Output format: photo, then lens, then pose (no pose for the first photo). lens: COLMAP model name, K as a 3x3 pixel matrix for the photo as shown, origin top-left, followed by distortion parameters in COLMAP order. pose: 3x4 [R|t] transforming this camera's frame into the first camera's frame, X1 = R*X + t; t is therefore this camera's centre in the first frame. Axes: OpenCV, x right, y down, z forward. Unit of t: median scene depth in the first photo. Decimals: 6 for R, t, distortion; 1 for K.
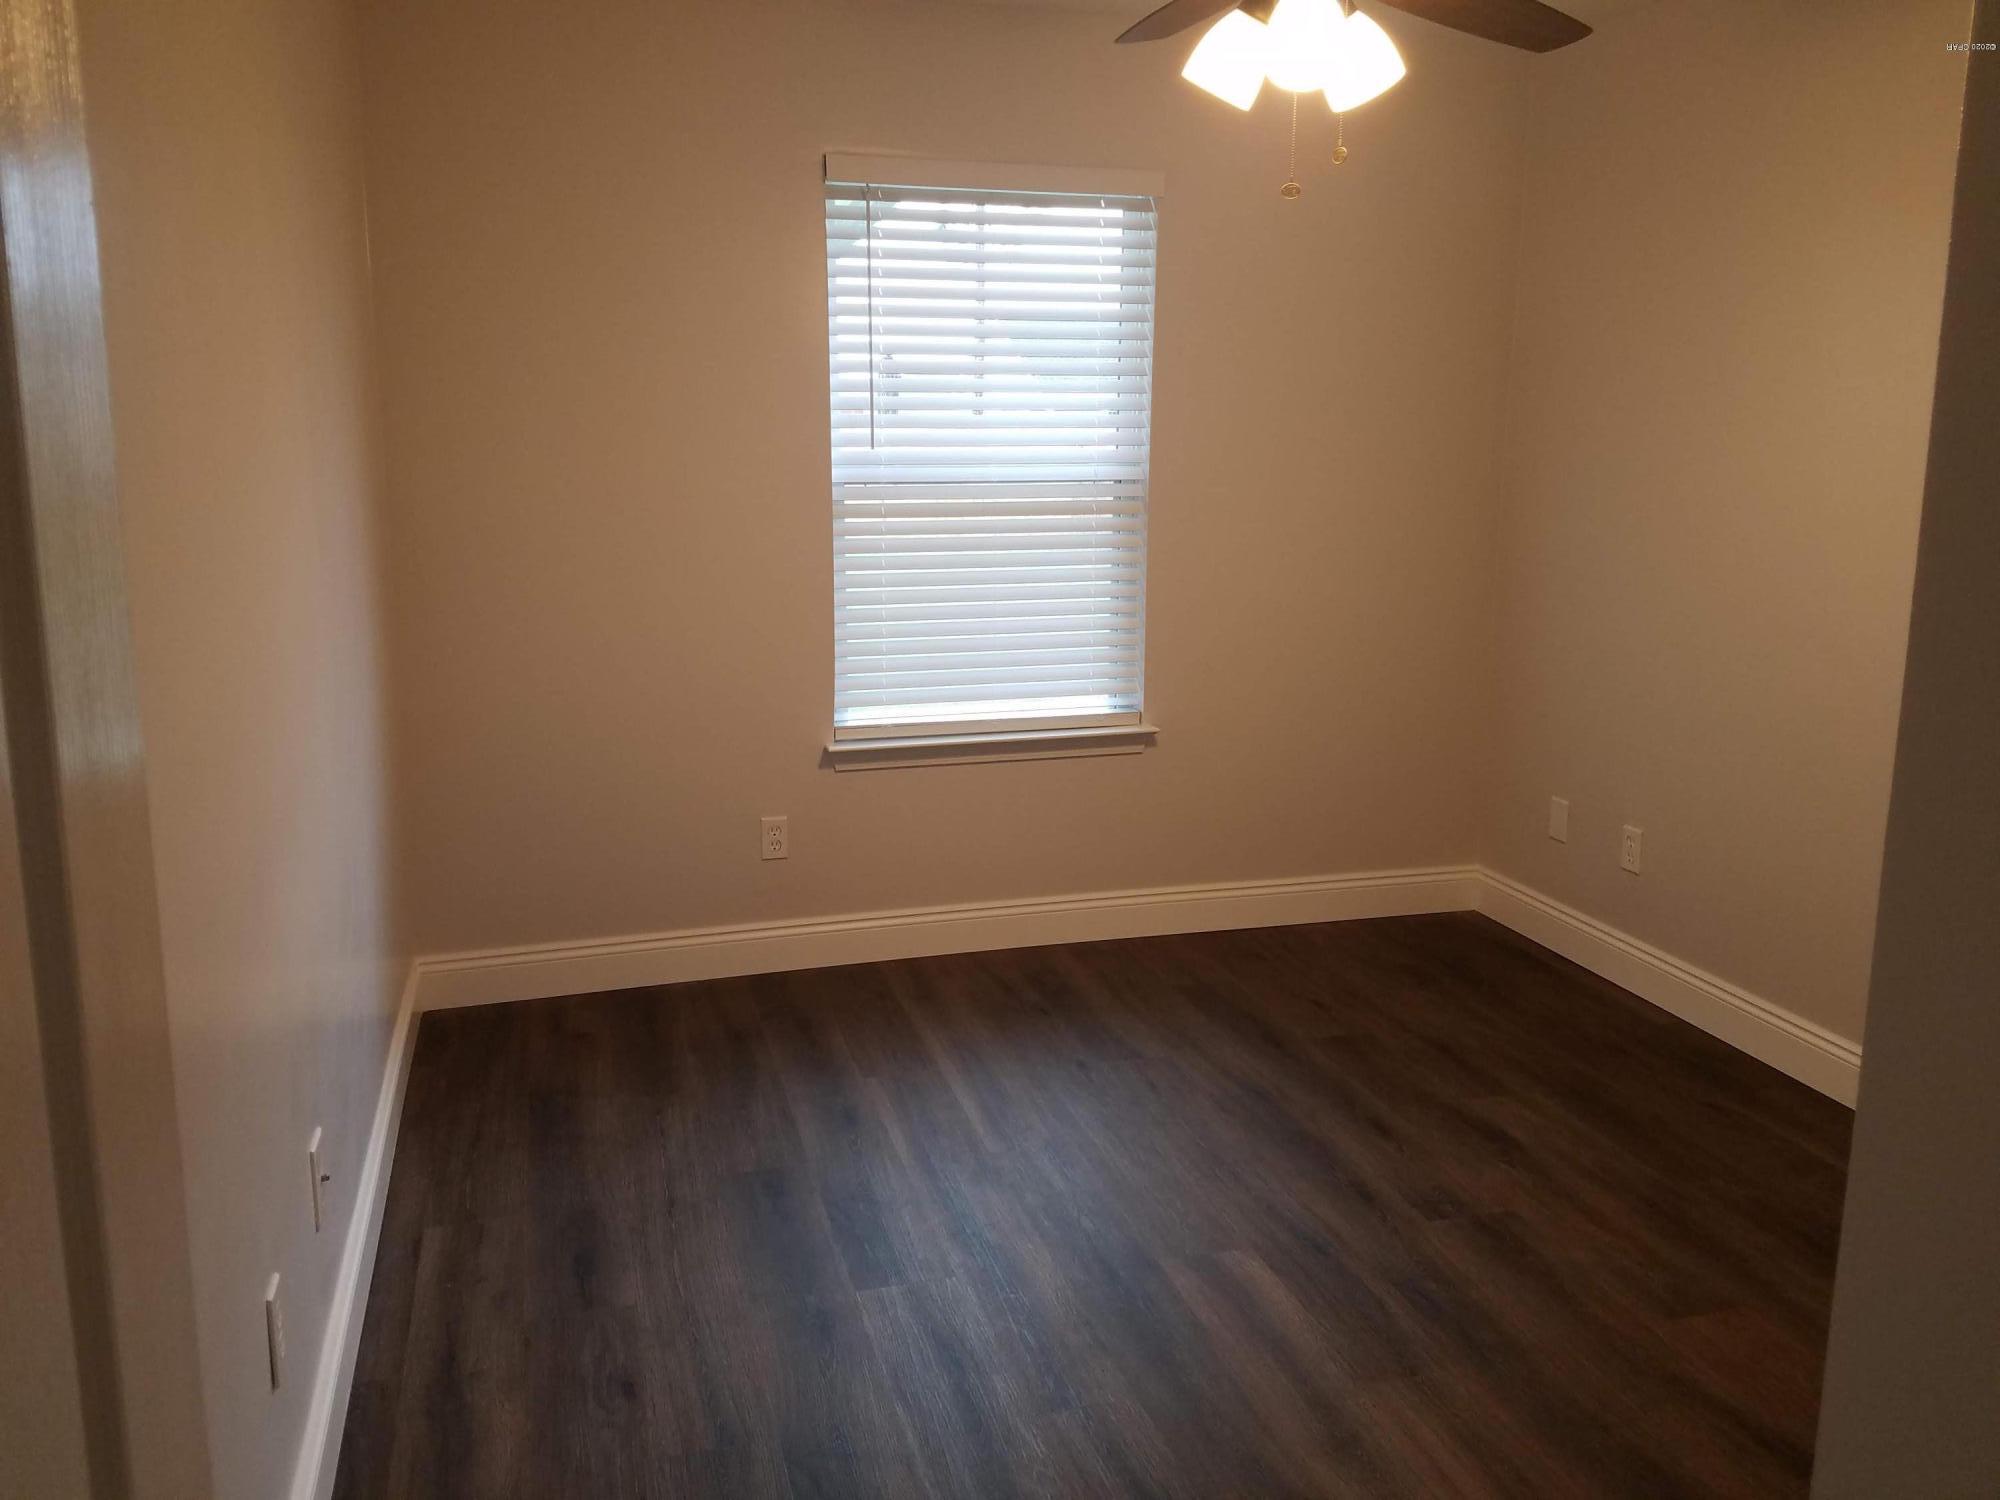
lens RADIAL K [[1549.8, 0, 999.0], [0, 1549.8, 733.7], [0, 0, 1]] dist [0.192459, -0.261738]
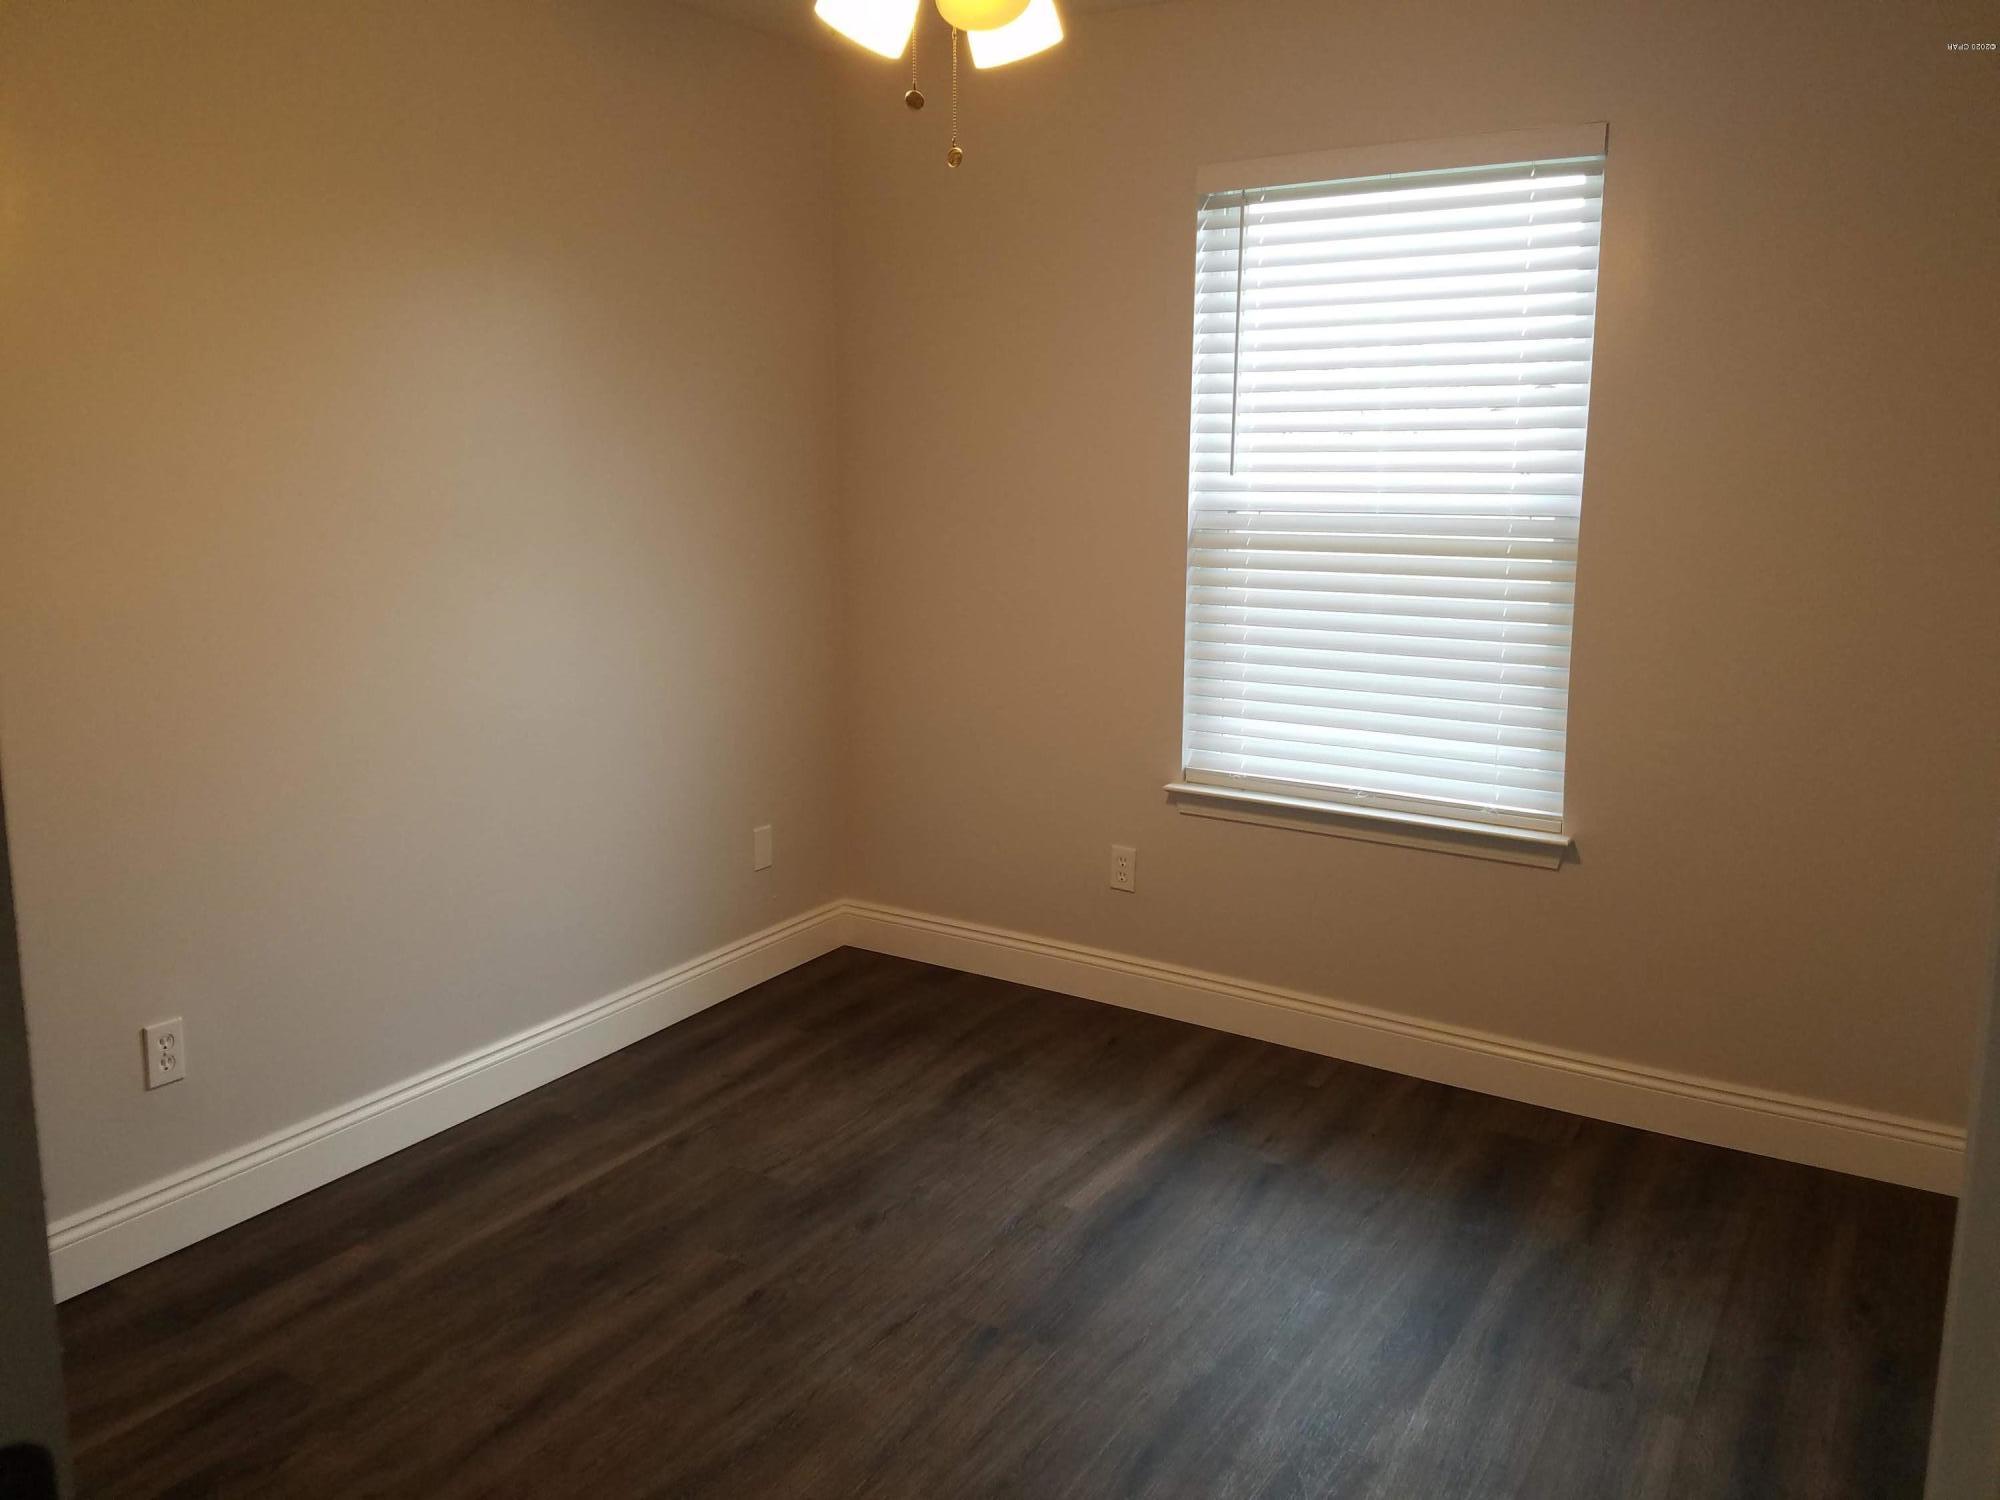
lens RADIAL K [[1549.8, 0, 999.0], [0, 1549.8, 733.7], [0, 0, 1]] dist [0.192459, -0.261738]
pose [[0.657496, 0.147110, -0.738957, 0.523551], [-0.147949, 0.986868, 0.064823, -0.069585], [0.738789, 0.066707, 0.670627, 0.282606]]
